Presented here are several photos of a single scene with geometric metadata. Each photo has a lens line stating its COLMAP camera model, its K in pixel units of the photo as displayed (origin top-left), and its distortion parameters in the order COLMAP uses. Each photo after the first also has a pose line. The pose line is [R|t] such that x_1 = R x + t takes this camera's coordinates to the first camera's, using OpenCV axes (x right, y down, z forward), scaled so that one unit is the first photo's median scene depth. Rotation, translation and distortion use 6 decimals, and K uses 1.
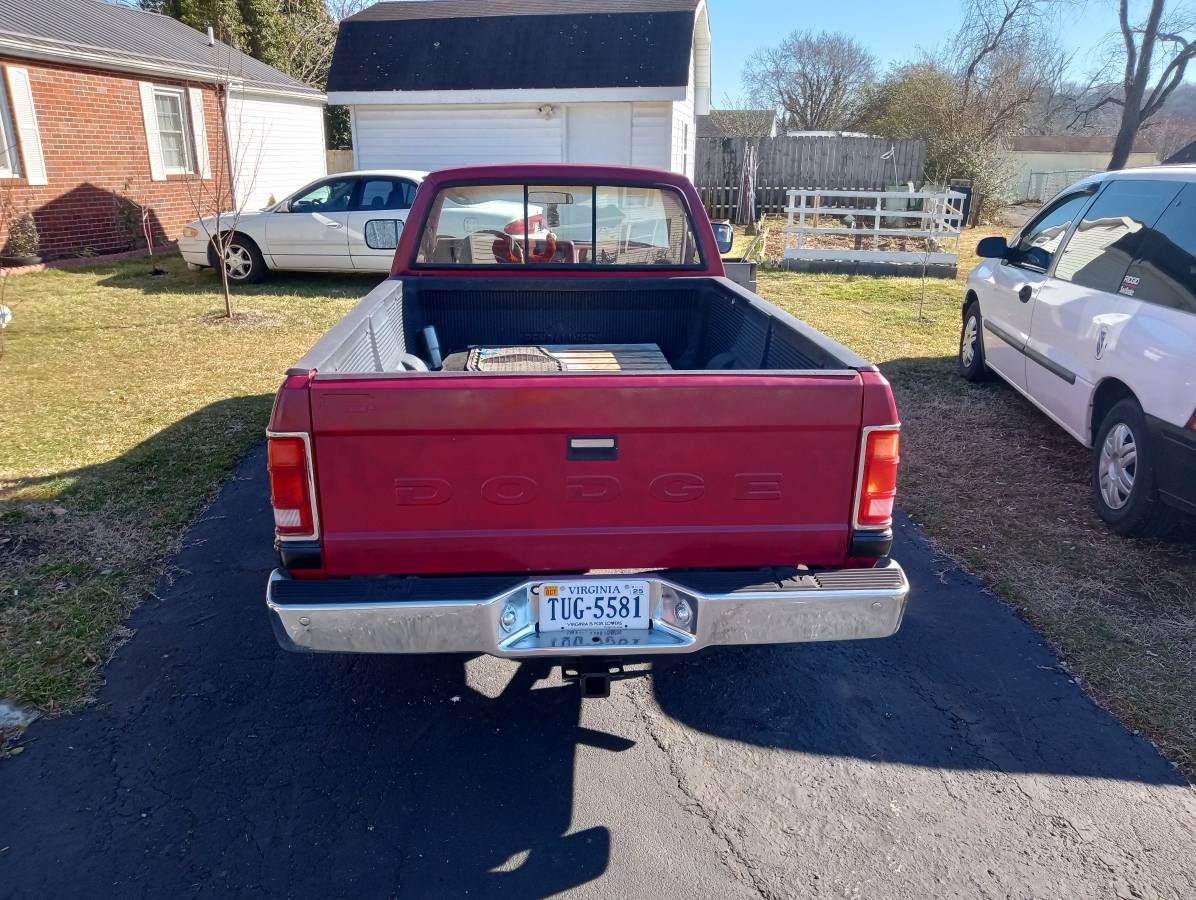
lens RADIAL K [[901.3, 0, 588.7], [0, 901.3, 450.1], [0, 0, 1]] dist [0.007194, 0.008368]
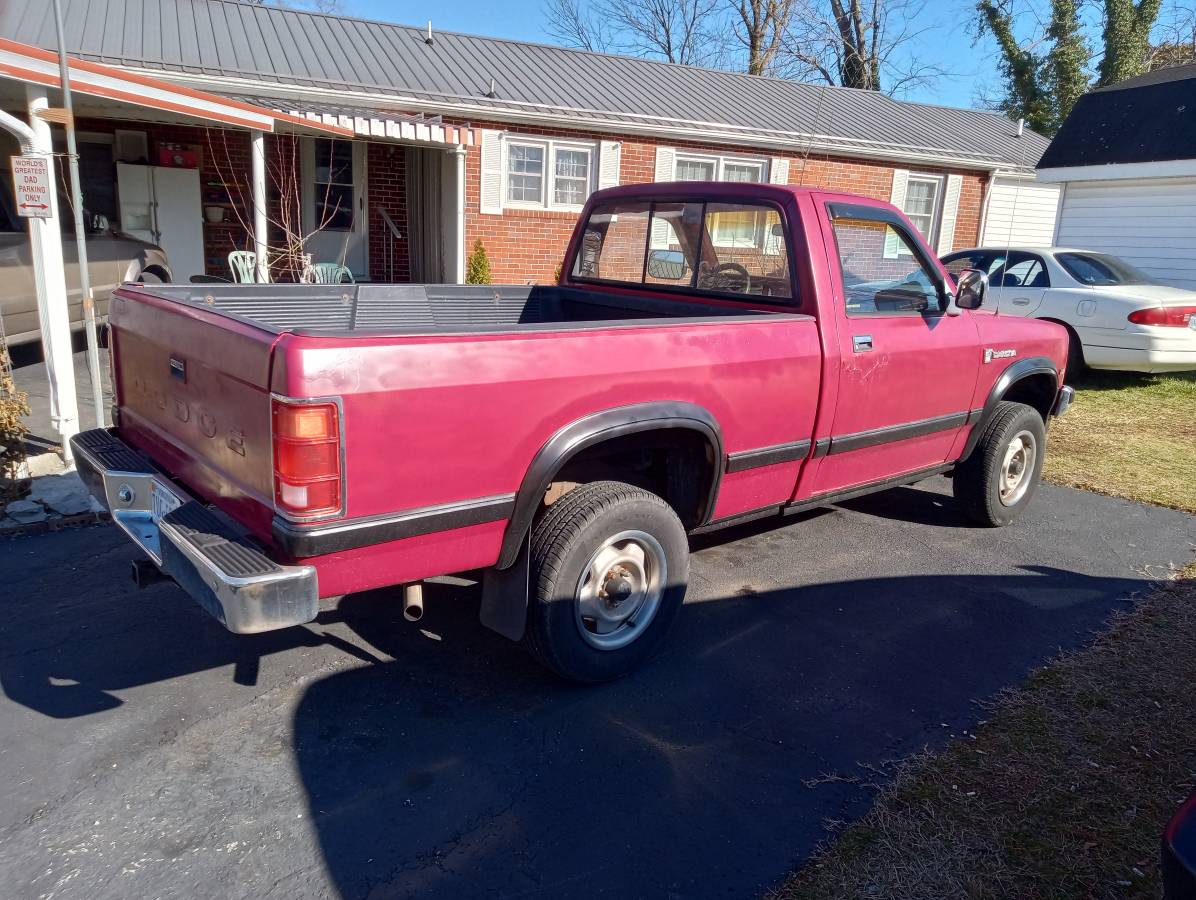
lens RADIAL K [[902.5, 0, 595.5], [0, 902.5, 454.4], [0, 0, 1]] dist [-0.001038, 0.010660]
pose [[0.593169, 0.209034, -0.777467, 0.690748], [-0.287674, 0.956981, 0.037818, -0.054870], [0.751926, 0.201225, 0.627786, 0.392674]]
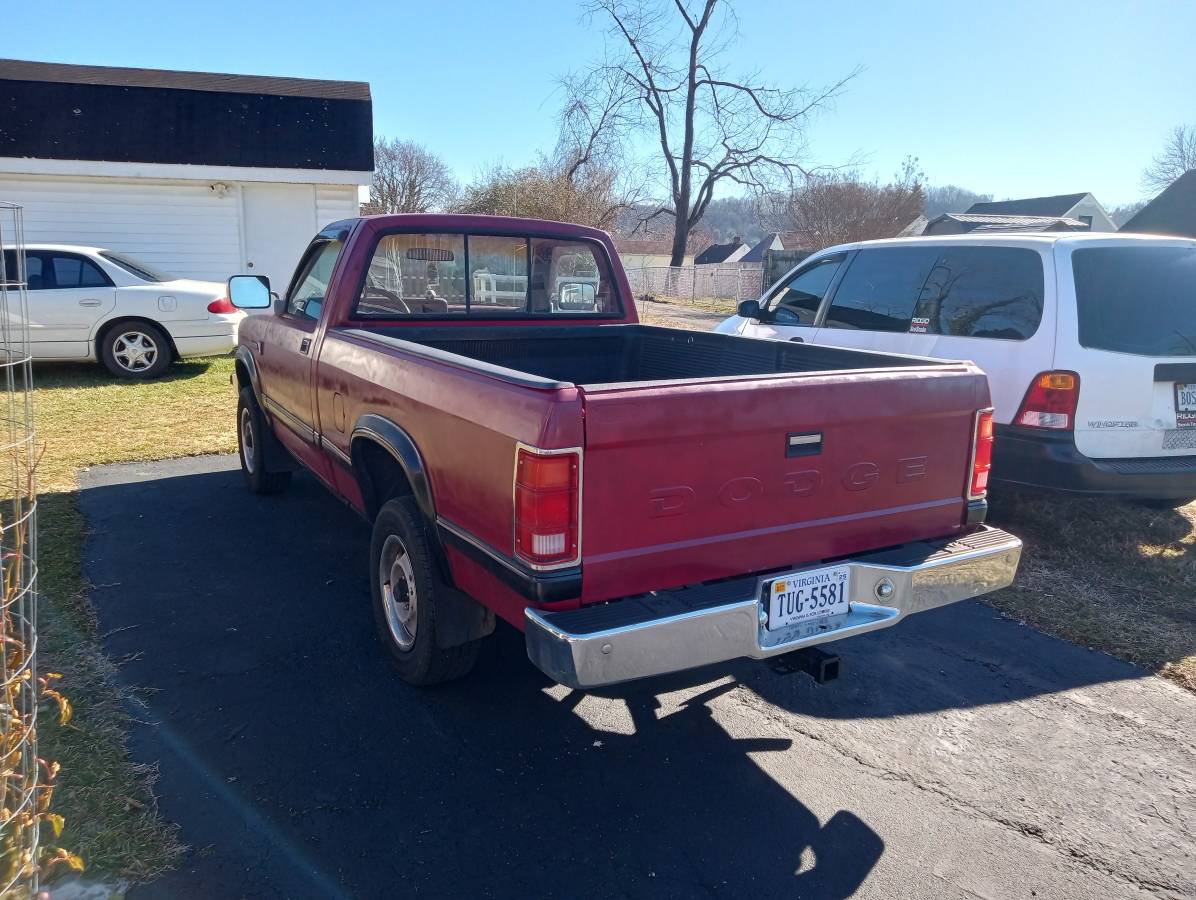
lens RADIAL K [[902.5, 0, 595.5], [0, 902.5, 454.4], [0, 0, 1]] dist [-0.001038, 0.010660]
pose [[0.896956, -0.081620, 0.434520, -0.381022], [0.124203, 0.989751, -0.070471, 0.030057], [-0.424315, 0.117178, 0.897901, 0.084582]]
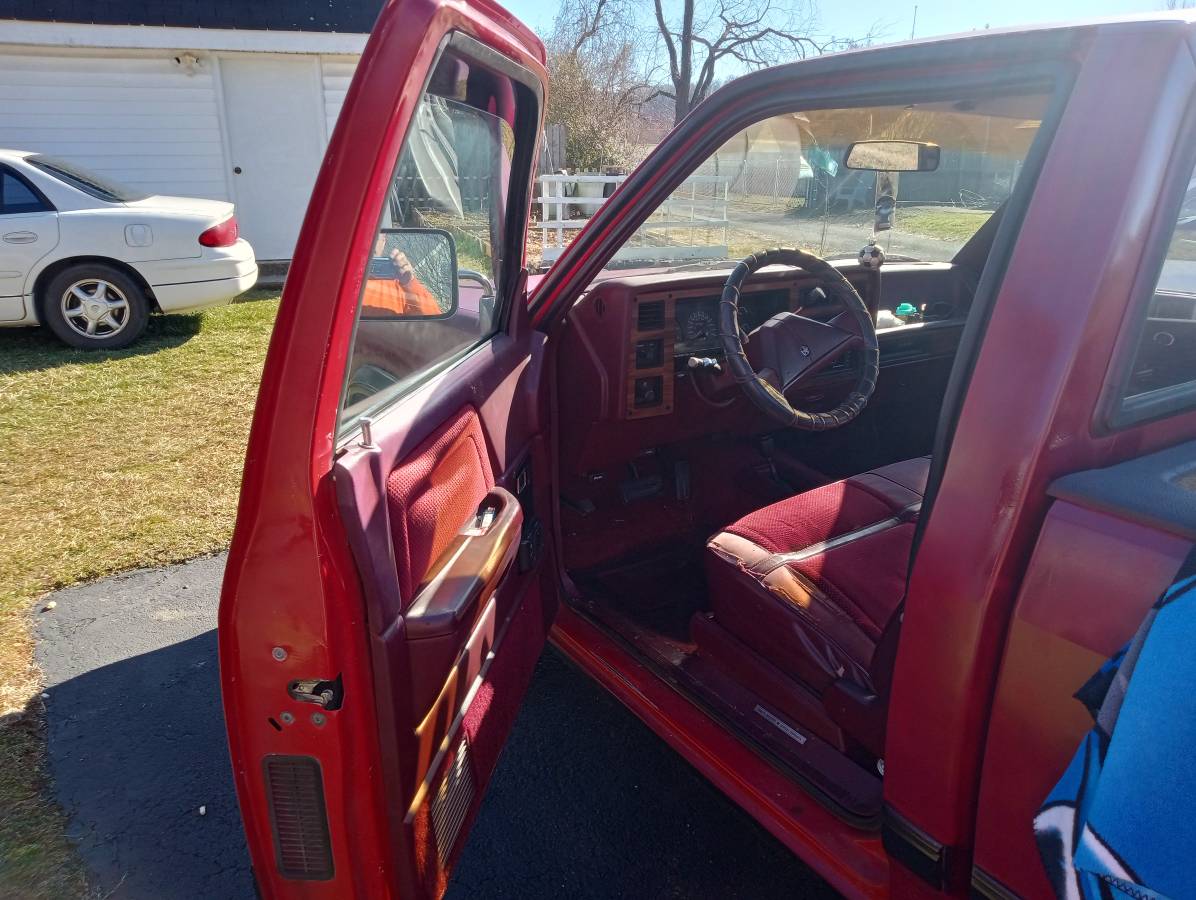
lens RADIAL K [[902.5, 0, 595.5], [0, 902.5, 454.4], [0, 0, 1]] dist [-0.001038, 0.010660]
pose [[0.873146, -0.158777, 0.460875, -0.416271], [0.154738, 0.986845, 0.046822, -0.223325], [-0.462246, 0.030432, 0.886229, 0.833703]]
